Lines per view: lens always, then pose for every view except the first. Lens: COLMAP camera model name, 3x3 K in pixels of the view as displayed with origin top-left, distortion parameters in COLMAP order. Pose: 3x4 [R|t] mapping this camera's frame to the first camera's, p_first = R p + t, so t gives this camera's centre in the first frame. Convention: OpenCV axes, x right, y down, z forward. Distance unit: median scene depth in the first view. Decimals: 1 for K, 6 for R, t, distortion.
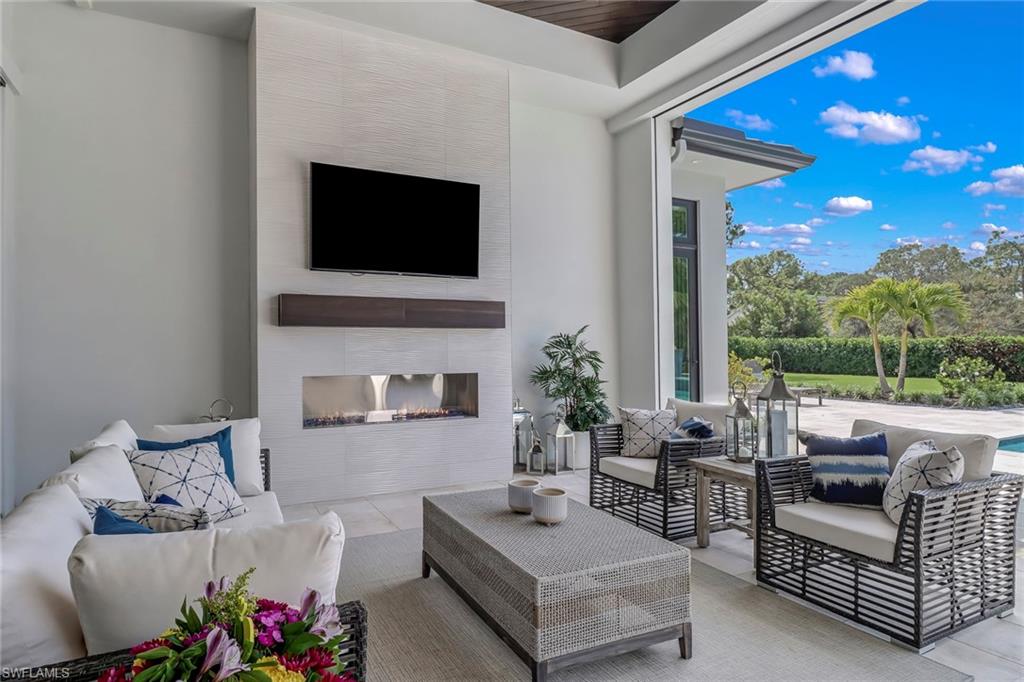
lens RADIAL K [[583.7, 0, 511.8], [0, 583.7, 345.8], [0, 0, 1]] dist [-0.008338, -0.000348]
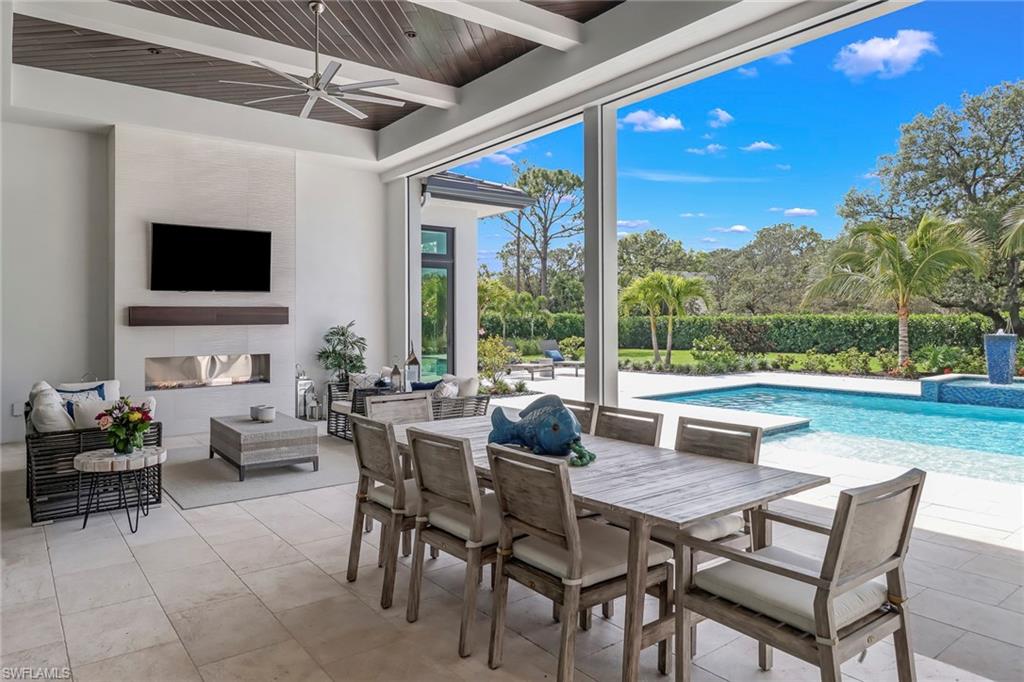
lens RADIAL K [[659.9, 0, 526.3], [0, 659.9, 308.6], [0, 0, 1]] dist [0.007911, 0.002432]
pose [[0.985453, -0.004322, 0.169893, 0.300360], [0.007602, 0.999797, -0.018659, -0.033626], [-0.169778, 0.019679, 0.985286, -0.801328]]
